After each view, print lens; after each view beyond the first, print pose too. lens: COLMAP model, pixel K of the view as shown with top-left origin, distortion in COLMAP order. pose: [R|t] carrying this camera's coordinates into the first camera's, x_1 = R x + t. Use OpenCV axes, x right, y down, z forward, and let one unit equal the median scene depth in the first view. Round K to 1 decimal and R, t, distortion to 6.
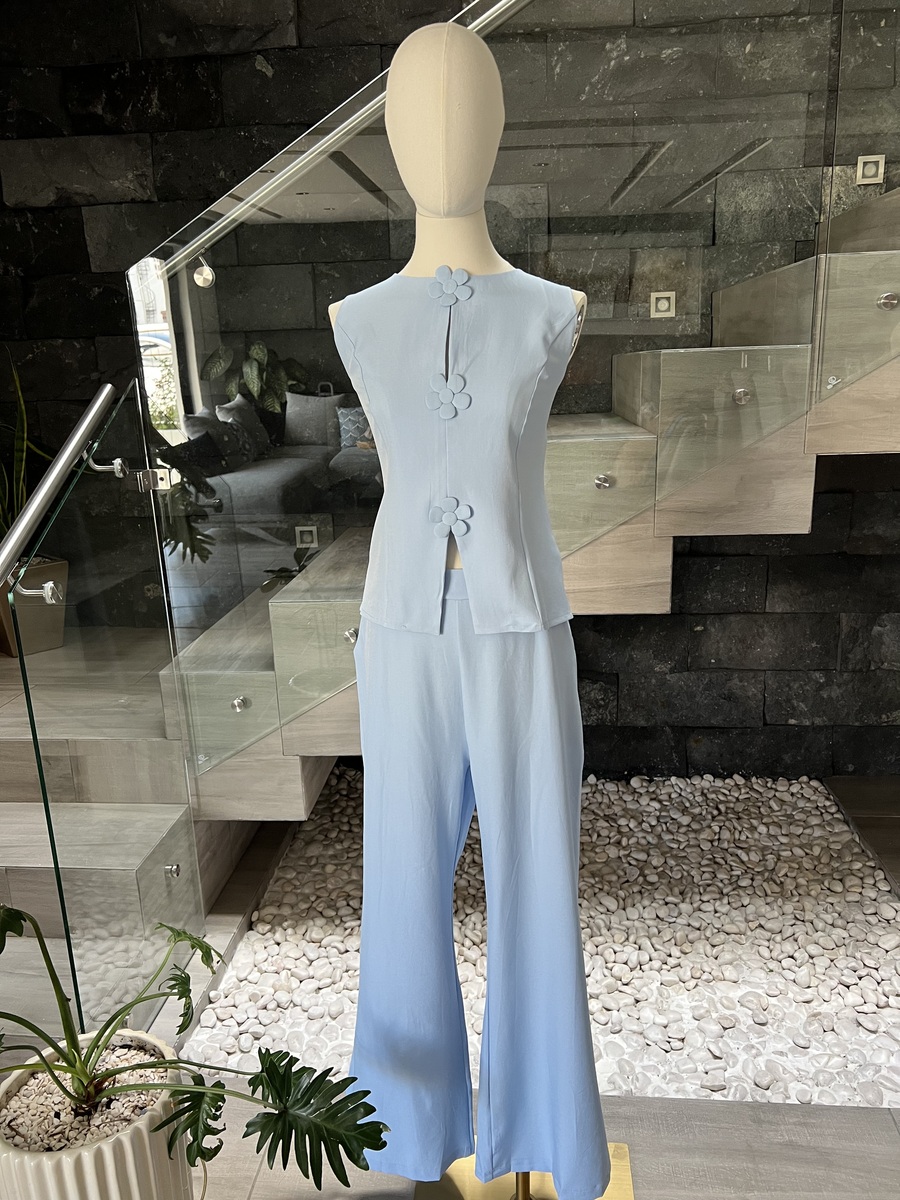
lens RADIAL K [[906.3, 0, 452.5], [0, 906.3, 605.2], [0, 0, 1]] dist [0.047467, -0.059181]
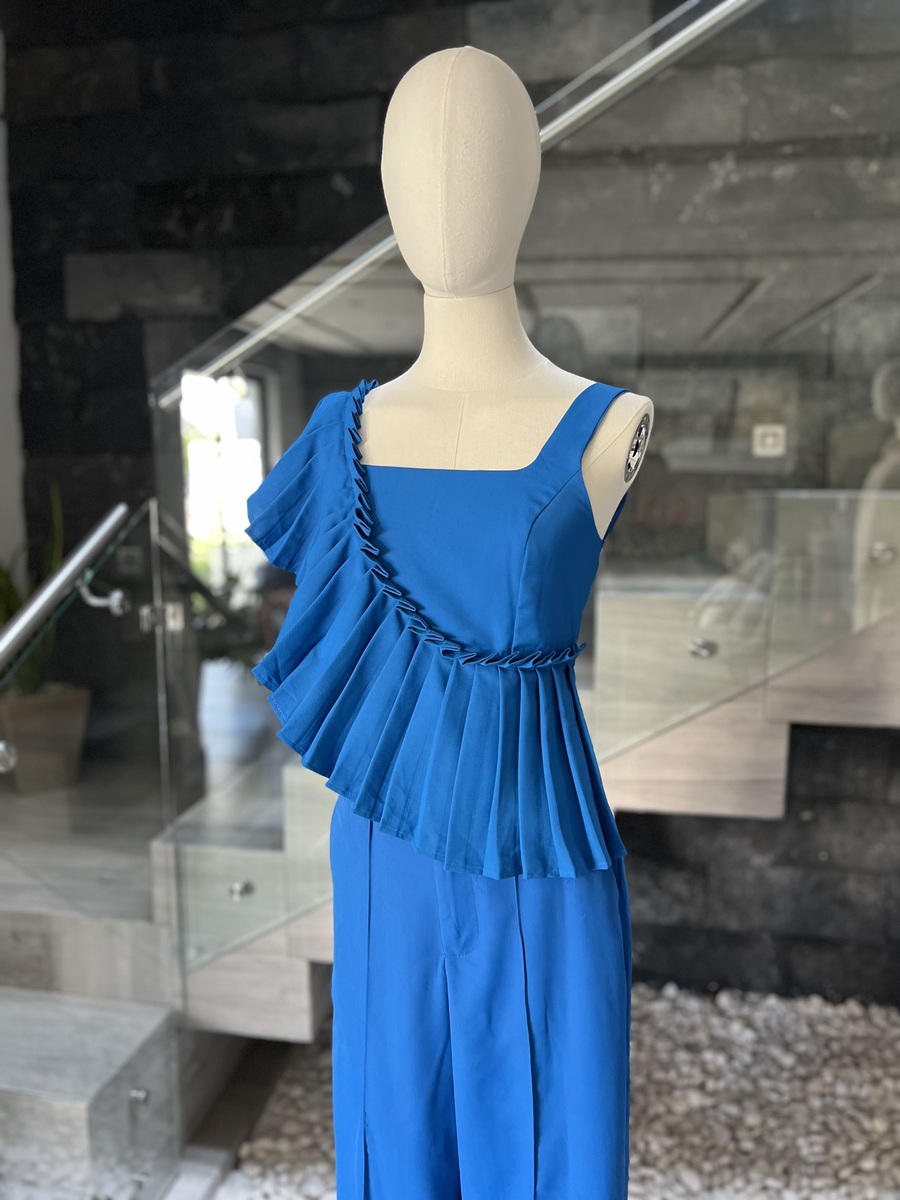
lens RADIAL K [[909.5, 0, 448.3], [0, 909.5, 604.1], [0, 0, 1]] dist [0.048787, -0.063461]
pose [[0.994632, 0.050380, -0.090383, 0.012061], [-0.062162, 0.989207, -0.132685, -0.041121], [0.082722, 0.137591, 0.987029, 0.138032]]
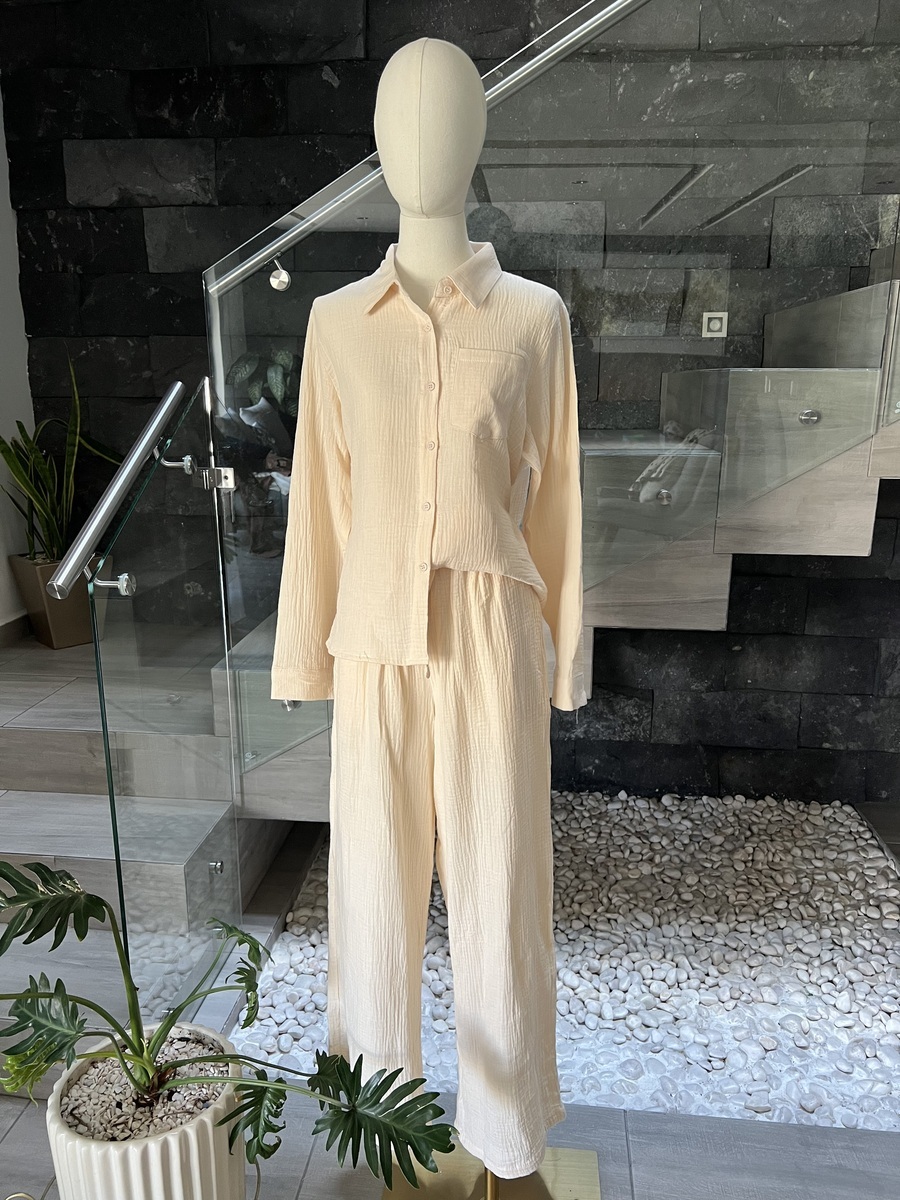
lens RADIAL K [[908.0, 0, 449.2], [0, 908.0, 603.2], [0, 0, 1]] dist [0.042073, -0.051611]
pose [[0.999181, 0.039634, -0.008098, -0.045774], [-0.039759, 0.999083, -0.015880, 0.005346], [0.007461, 0.016189, 0.999841, -0.004818]]
